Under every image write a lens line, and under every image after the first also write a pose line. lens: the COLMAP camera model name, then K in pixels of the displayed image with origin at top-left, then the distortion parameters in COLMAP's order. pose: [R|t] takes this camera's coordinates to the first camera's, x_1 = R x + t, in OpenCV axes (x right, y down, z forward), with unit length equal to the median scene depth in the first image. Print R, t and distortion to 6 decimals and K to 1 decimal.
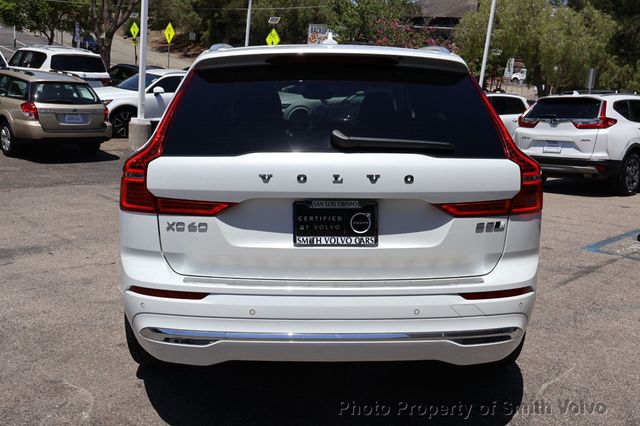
lens RADIAL K [[610.3, 0, 320.0], [0, 610.3, 213.0], [0, 0, 1]] dist [0.019106, 0.013340]
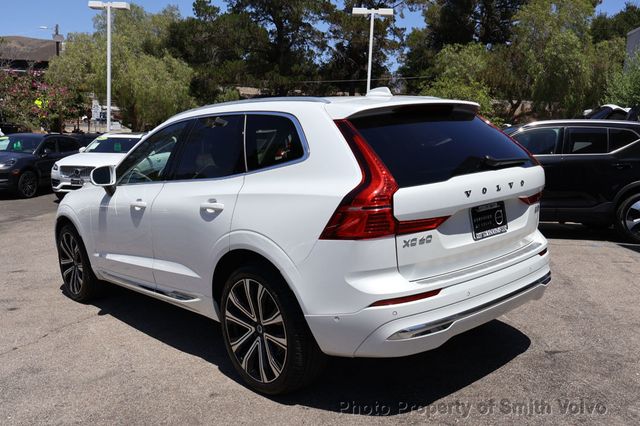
lens RADIAL K [[589.4, 0, 320.0], [0, 589.4, 213.0], [0, 0, 1]] dist [0.006088, 0.007247]
pose [[0.751872, -0.142722, 0.643676, -1.140028], [0.179271, 0.983761, 0.008724, -0.081226], [-0.634469, 0.108833, 0.765248, 0.189343]]
